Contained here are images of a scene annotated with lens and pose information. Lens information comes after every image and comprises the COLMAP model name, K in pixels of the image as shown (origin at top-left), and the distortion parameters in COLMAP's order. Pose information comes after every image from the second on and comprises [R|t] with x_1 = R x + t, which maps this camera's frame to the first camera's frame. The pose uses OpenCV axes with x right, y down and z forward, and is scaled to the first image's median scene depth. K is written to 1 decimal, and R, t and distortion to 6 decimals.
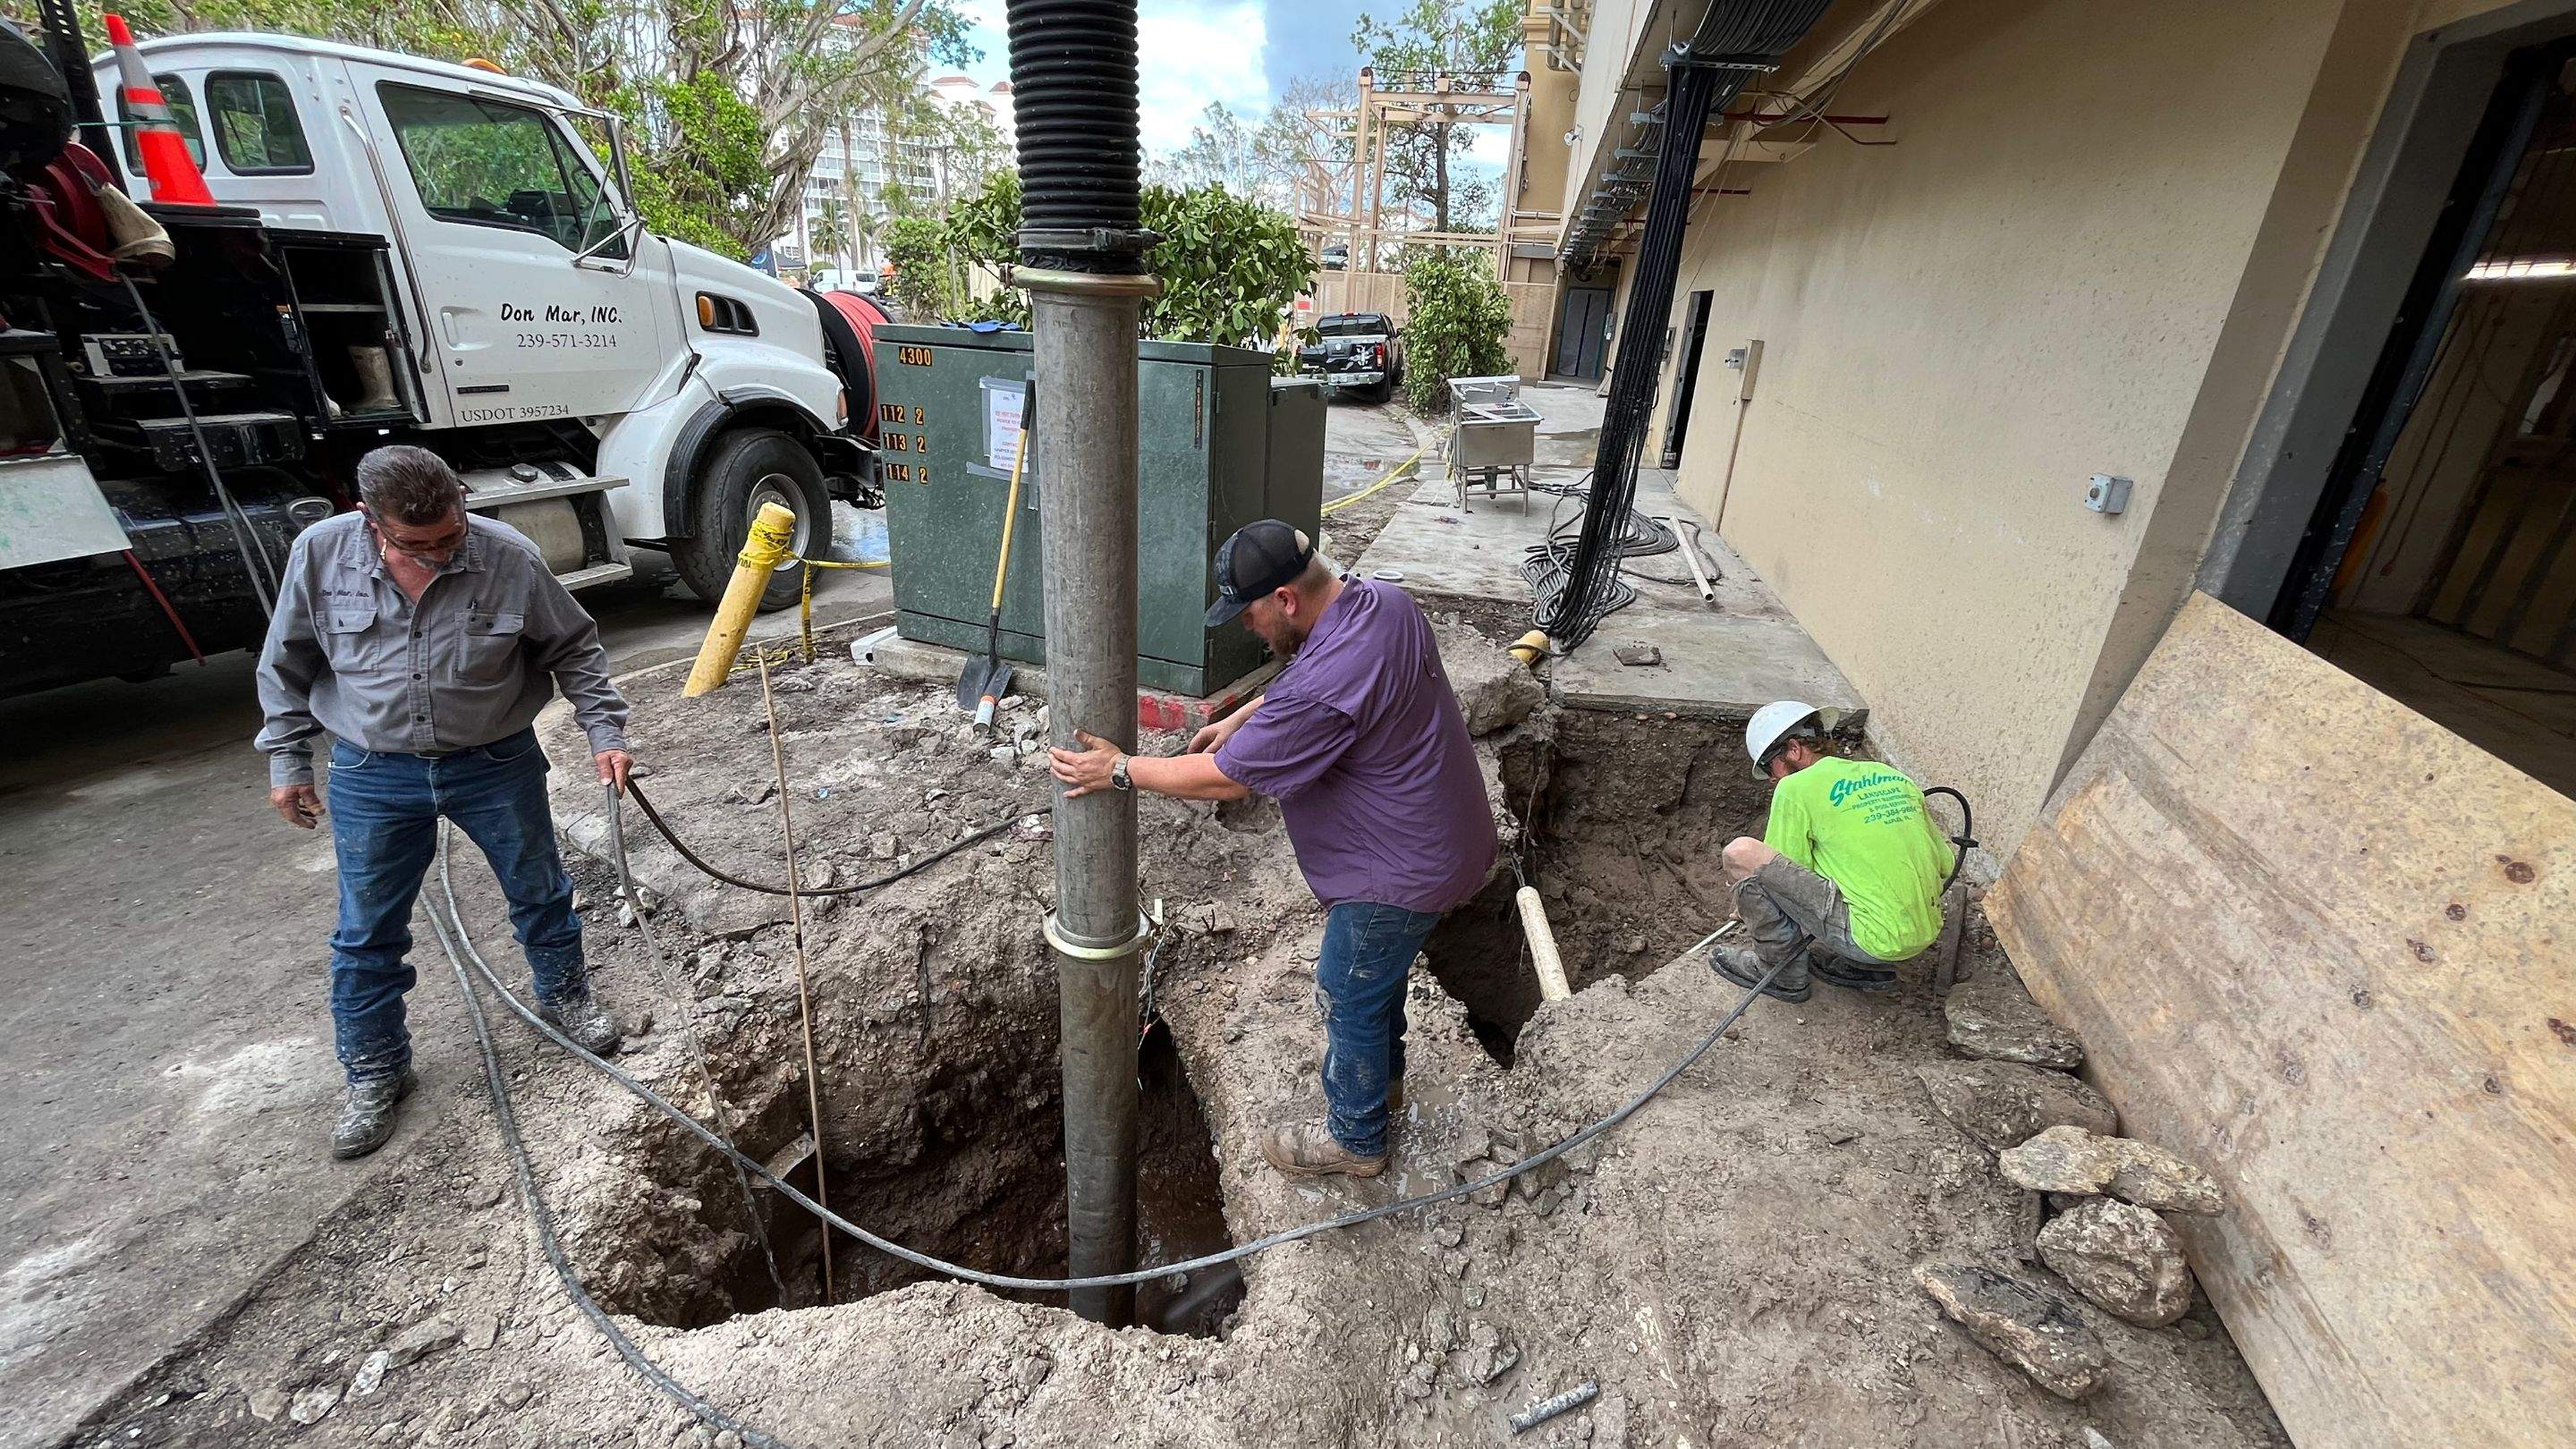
lens RADIAL K [[1035.3, 0, 1288.2], [0, 1035.3, 720.8], [0, 0, 1]] dist [-0.003308, 0.000085]
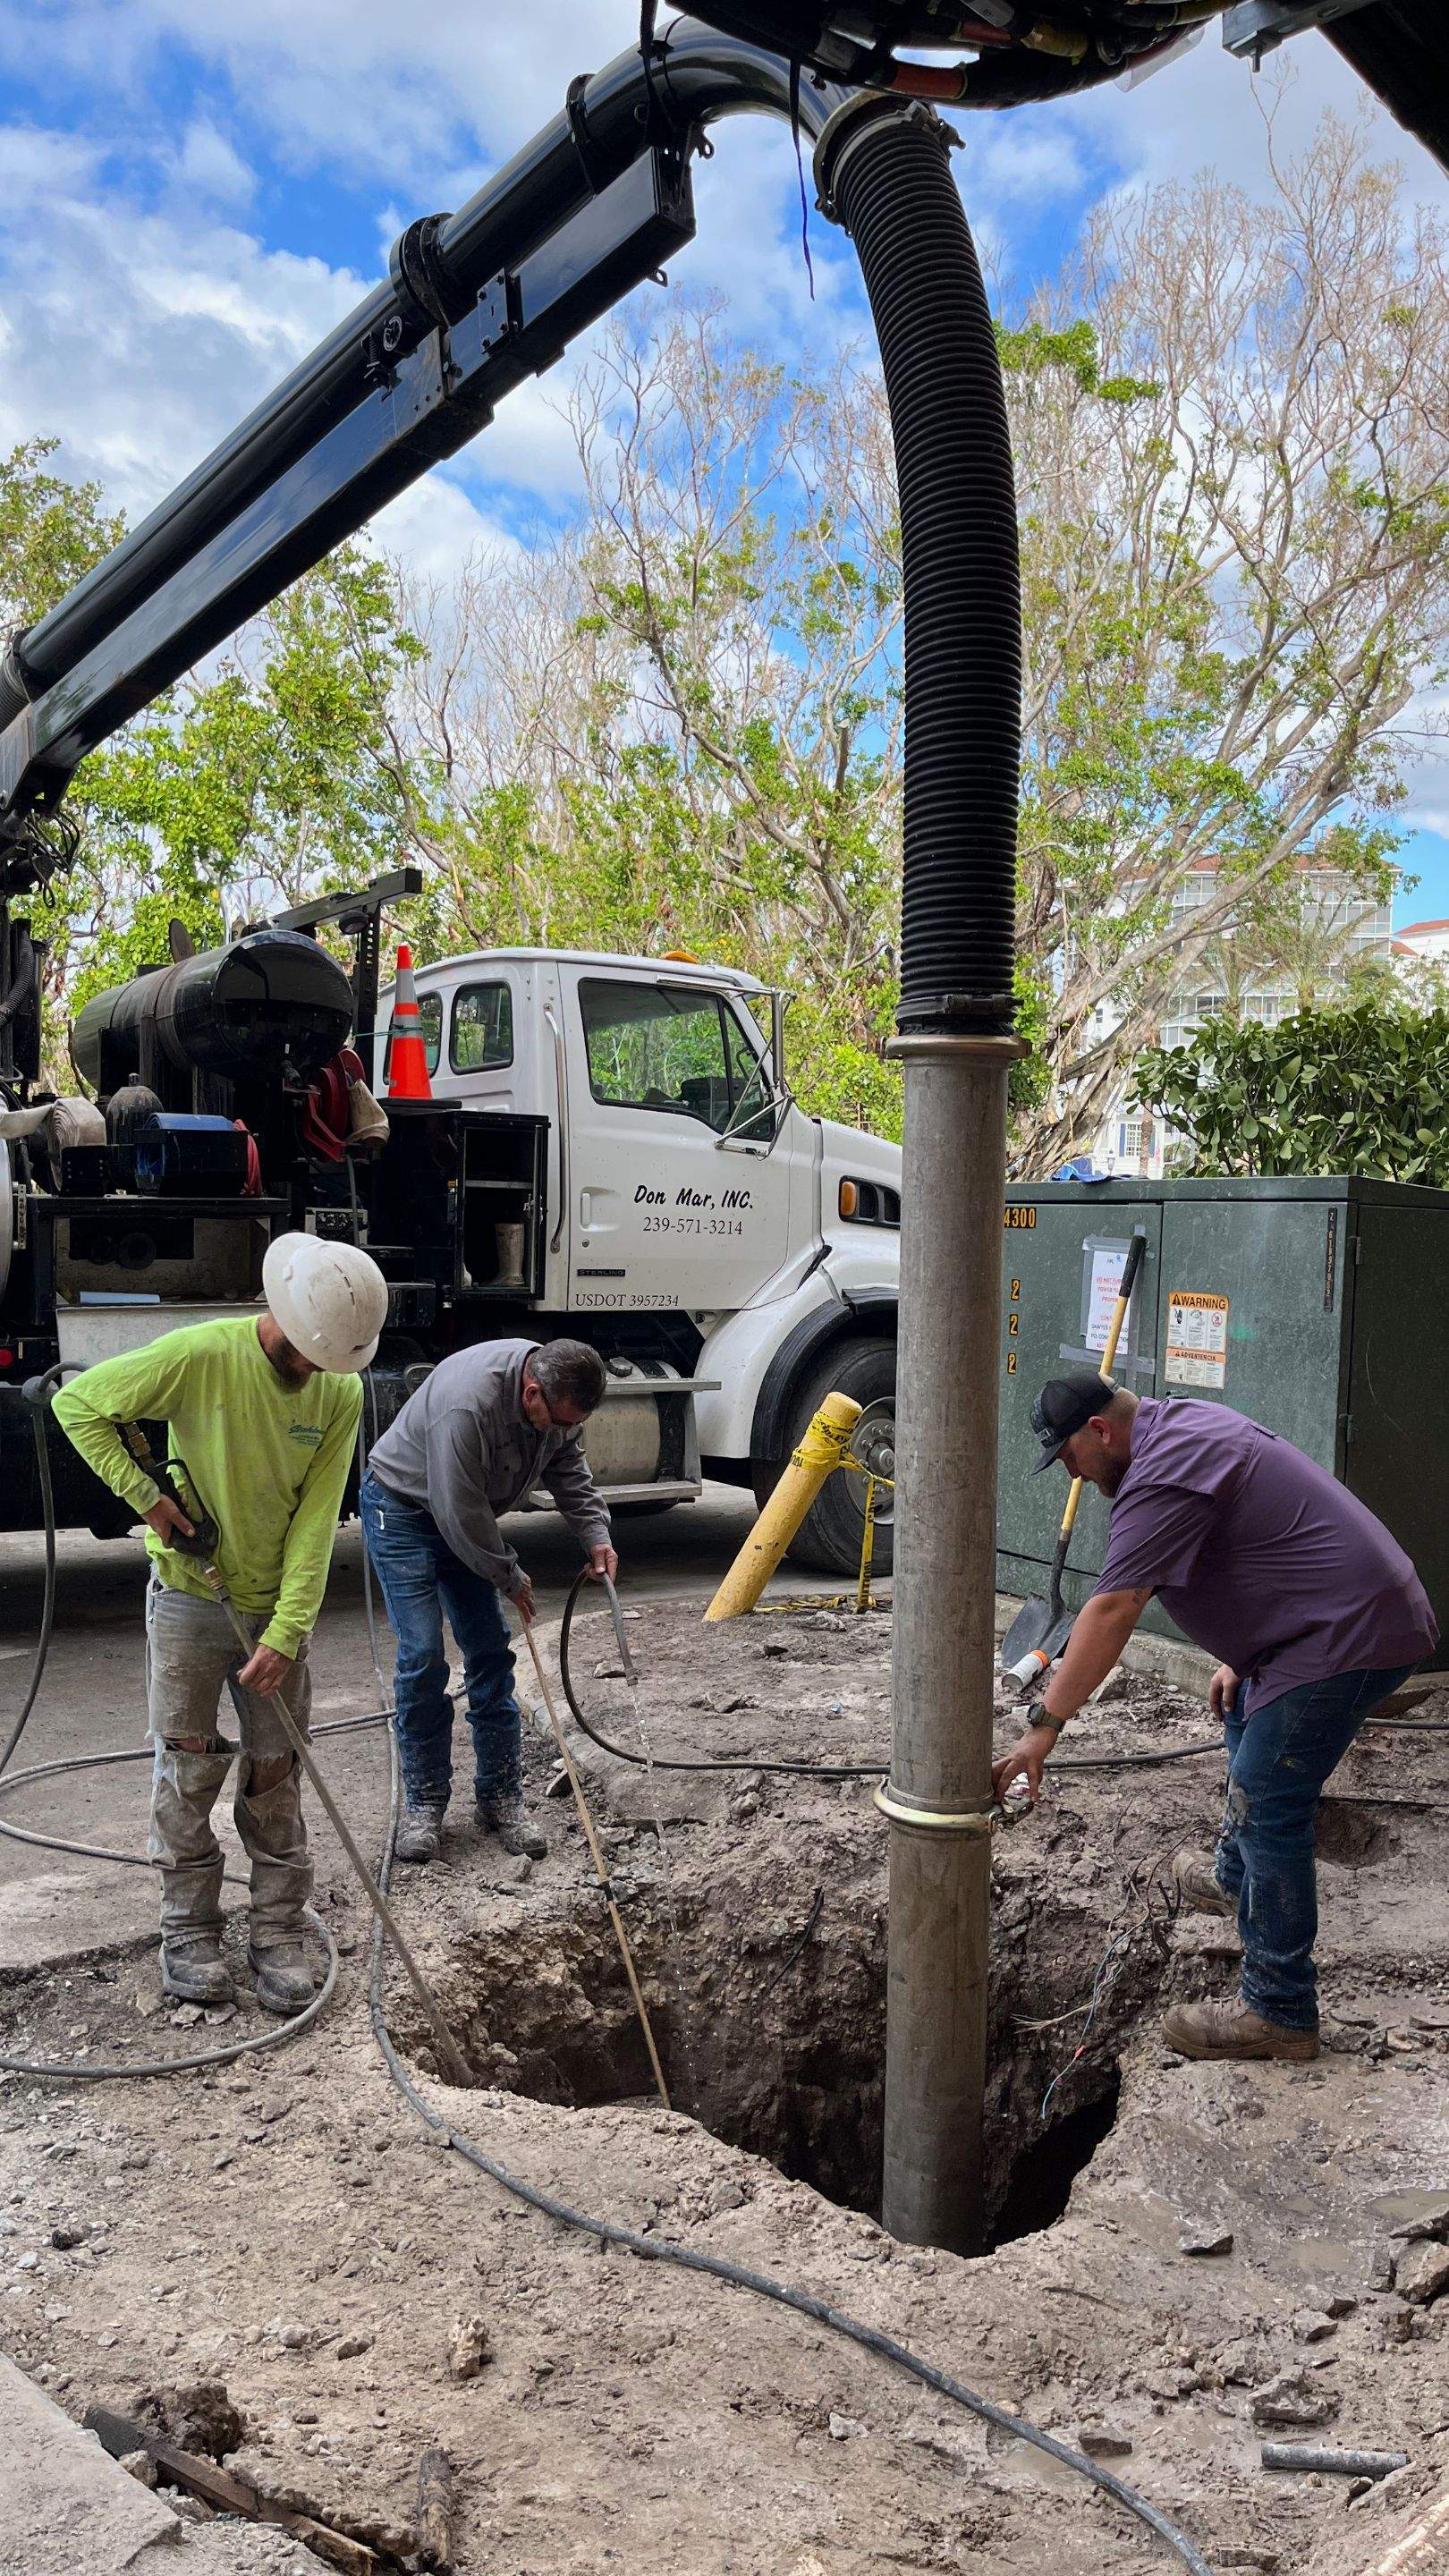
lens RADIAL K [[1950.0, 0, 727.3], [0, 1950.0, 1282.7], [0, 0, 1]] dist [0.034435, -0.004488]
pose [[0.811593, -0.007872, -0.584170, 0.360909], [-0.209263, 0.929647, -0.303259, 0.213920], [0.545459, 0.368368, 0.752847, -0.256453]]
